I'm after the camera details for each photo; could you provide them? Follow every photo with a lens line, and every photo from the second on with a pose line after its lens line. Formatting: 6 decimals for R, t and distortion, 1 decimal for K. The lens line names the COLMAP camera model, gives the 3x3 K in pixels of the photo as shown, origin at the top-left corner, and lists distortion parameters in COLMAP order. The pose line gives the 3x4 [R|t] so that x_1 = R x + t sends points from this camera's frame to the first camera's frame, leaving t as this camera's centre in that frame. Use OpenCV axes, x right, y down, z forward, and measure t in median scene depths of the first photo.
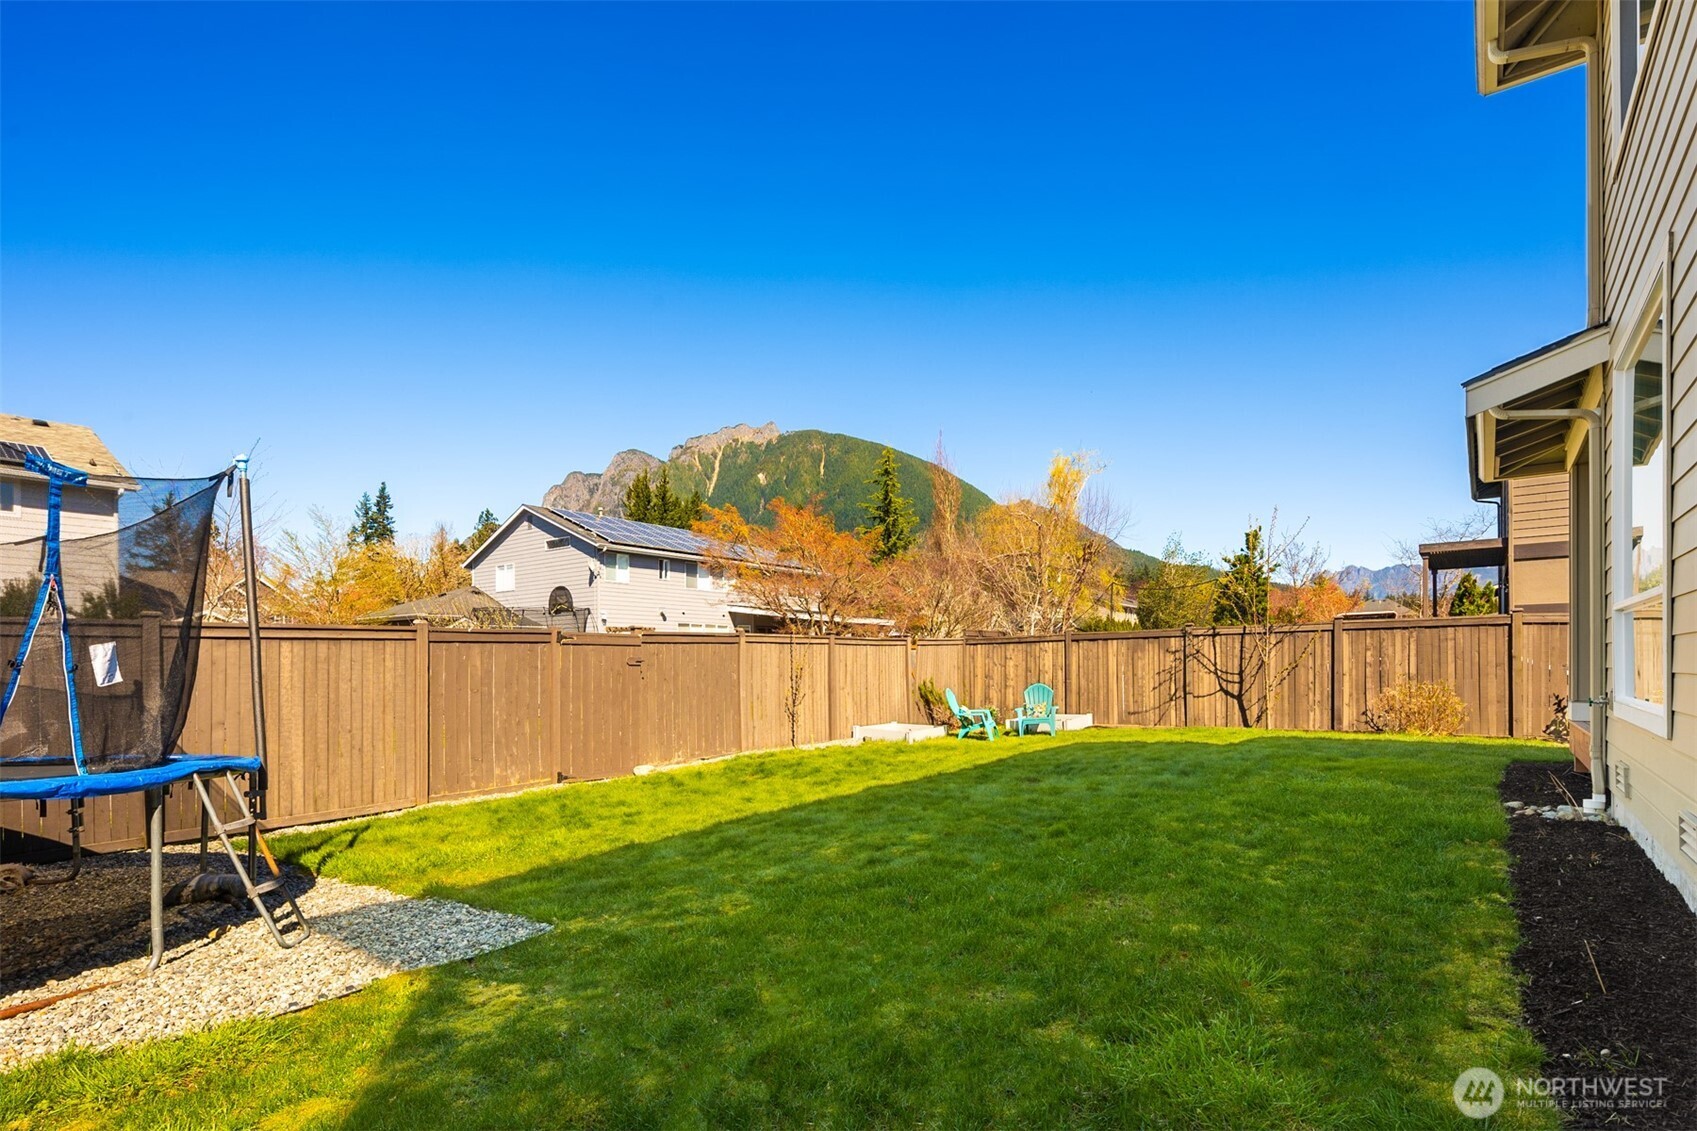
lens RADIAL K [[818.3, 0, 847.0], [0, 818.3, 667.5], [0, 0, 1]] dist [0.003360, -0.003221]
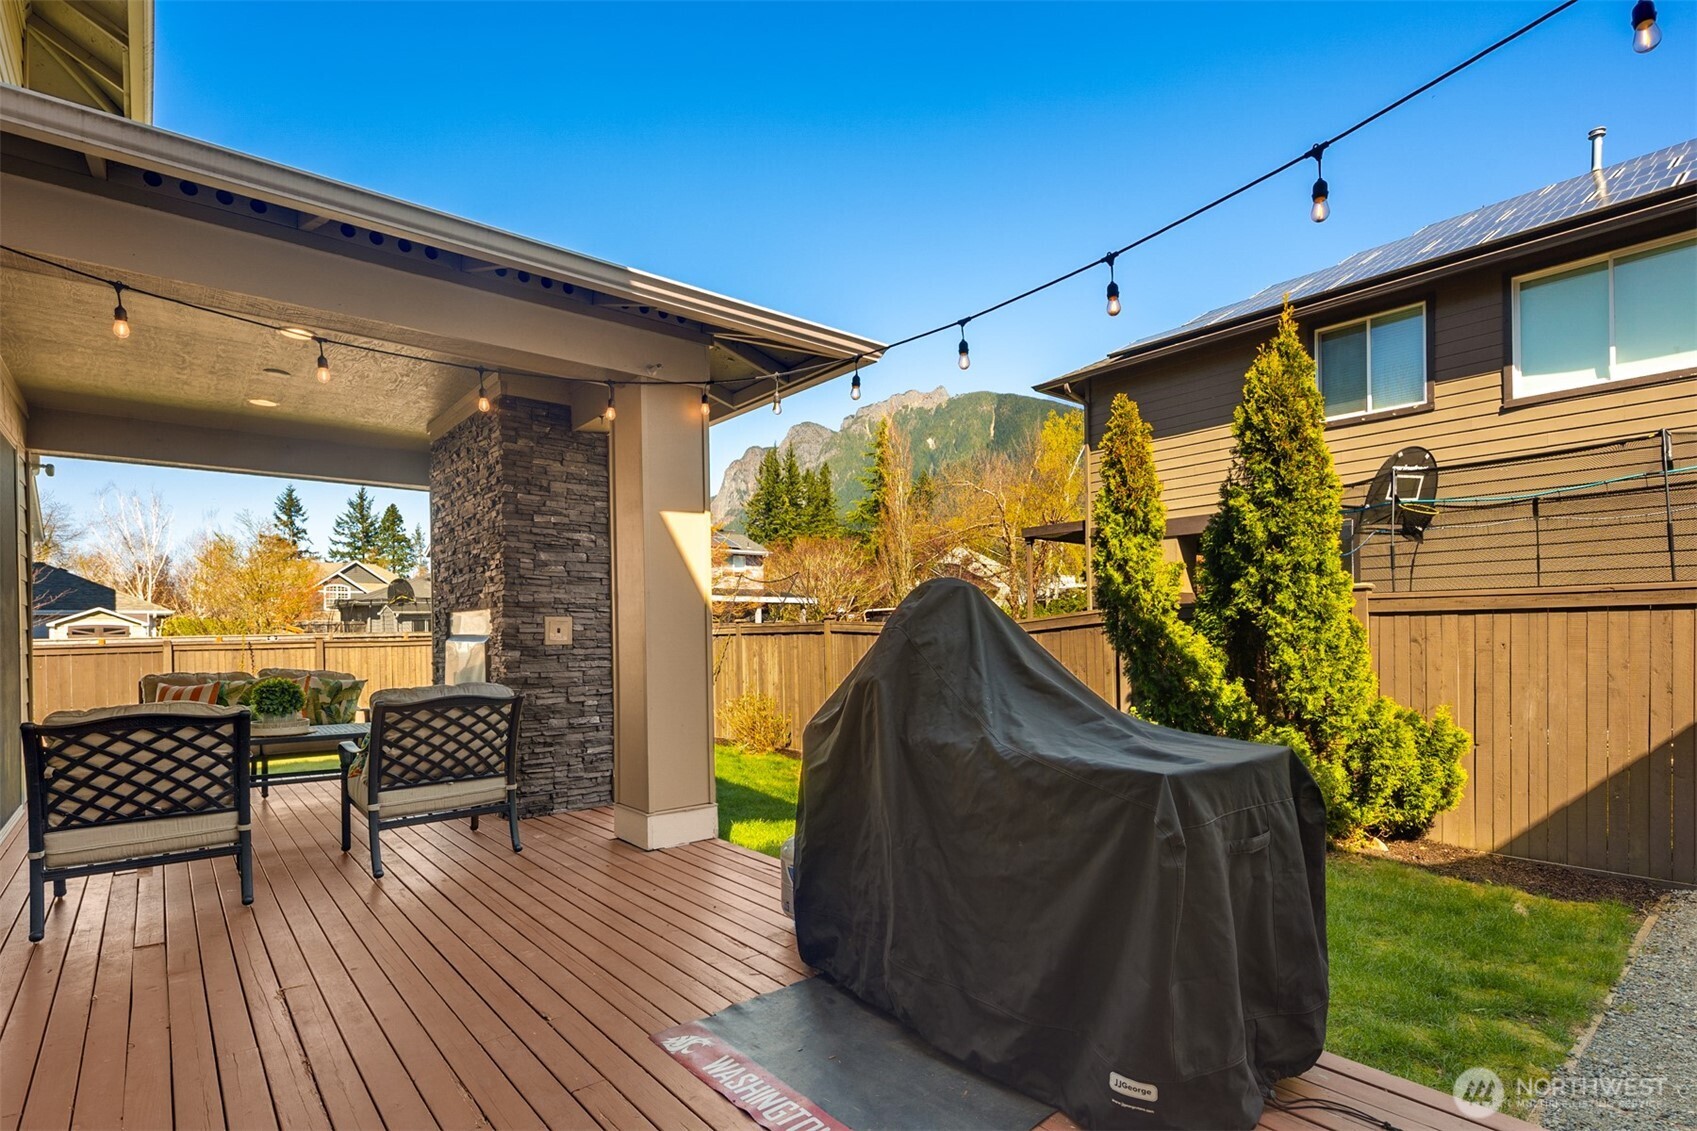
lens RADIAL K [[818.3, 0, 840.0], [0, 818.3, 630.0], [0, 0, 1]] dist [0.003360, -0.003221]
pose [[0.976938, -0.005778, -0.213445, 0.351340], [0.005142, 0.999981, -0.003535, -0.017906], [0.213462, 0.002356, 0.976949, 0.038331]]
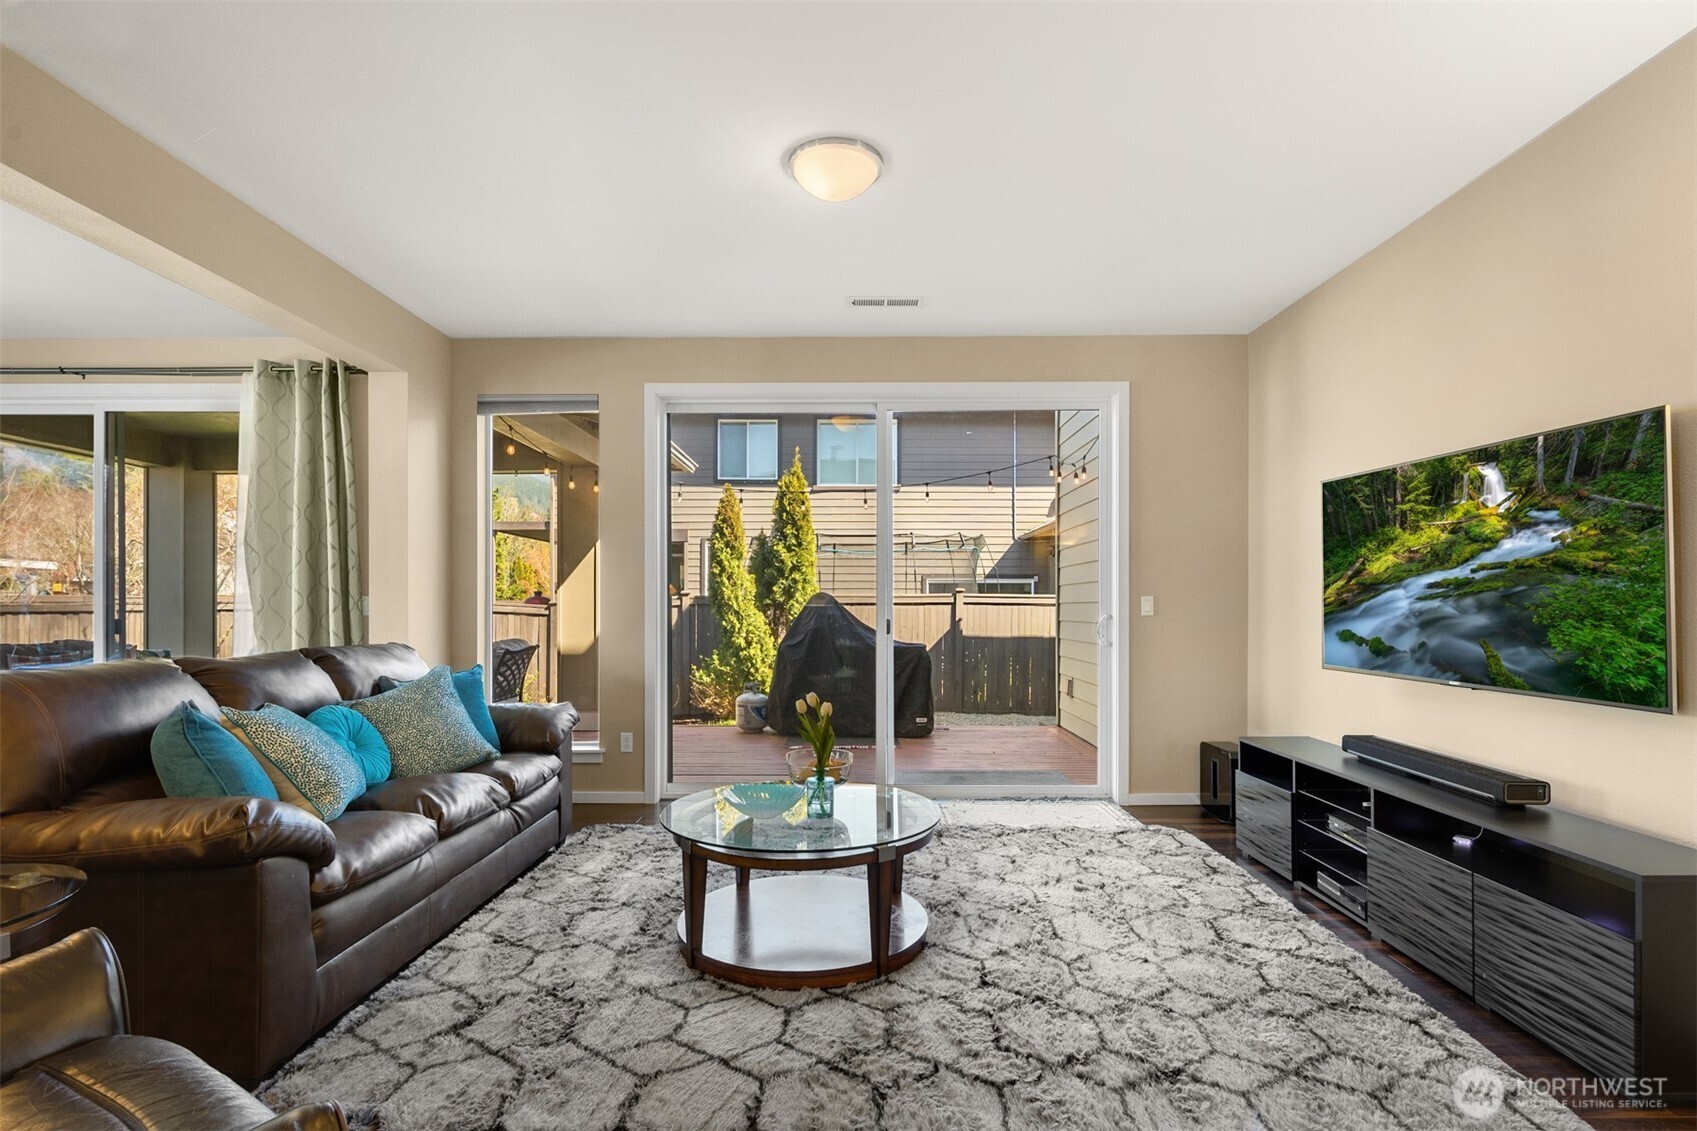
lens RADIAL K [[818.3, 0, 843.6], [0, 818.3, 605.3], [0, 0, 1]] dist [0.003360, -0.003221]
pose [[0.800389, 0.008667, 0.599419, 0.218466], [-0.004997, 0.999957, -0.007785, -0.017889], [-0.599460, 0.003235, 0.800398, -0.063395]]
